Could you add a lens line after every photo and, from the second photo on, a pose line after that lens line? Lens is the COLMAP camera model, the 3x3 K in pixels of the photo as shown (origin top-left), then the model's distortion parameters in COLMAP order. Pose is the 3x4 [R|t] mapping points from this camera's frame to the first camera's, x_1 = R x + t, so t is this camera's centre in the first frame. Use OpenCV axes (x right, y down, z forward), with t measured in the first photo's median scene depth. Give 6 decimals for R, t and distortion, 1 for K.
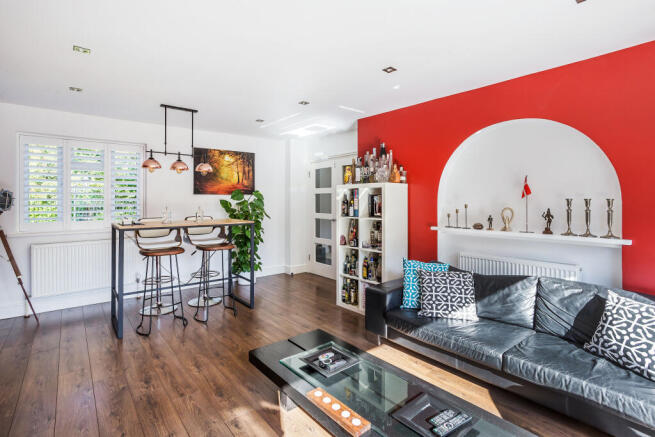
lens RADIAL K [[326.6, 0, 342.4], [0, 326.6, 201.9], [0, 0, 1]] dist [0.000336, 0.000075]
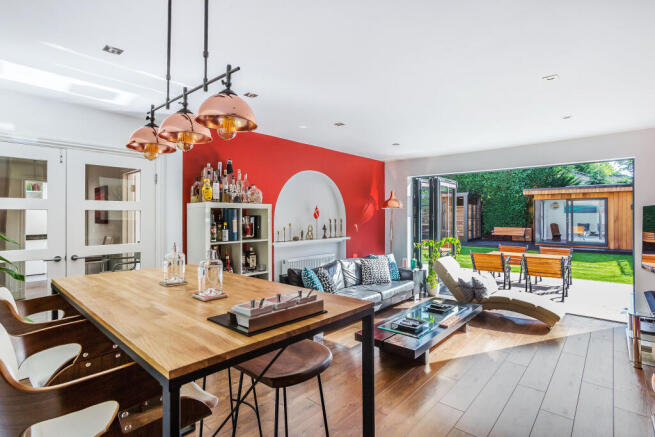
lens RADIAL K [[326.6, 0, 329.2], [0, 326.6, 218.2], [0, 0, 1]] dist [0.000336, 0.000075]
pose [[-0.129047, -0.005912, 0.991621, -0.703696], [0.004859, 0.999966, 0.006594, -0.016143], [-0.991627, 0.005669, -0.129014, 0.719530]]
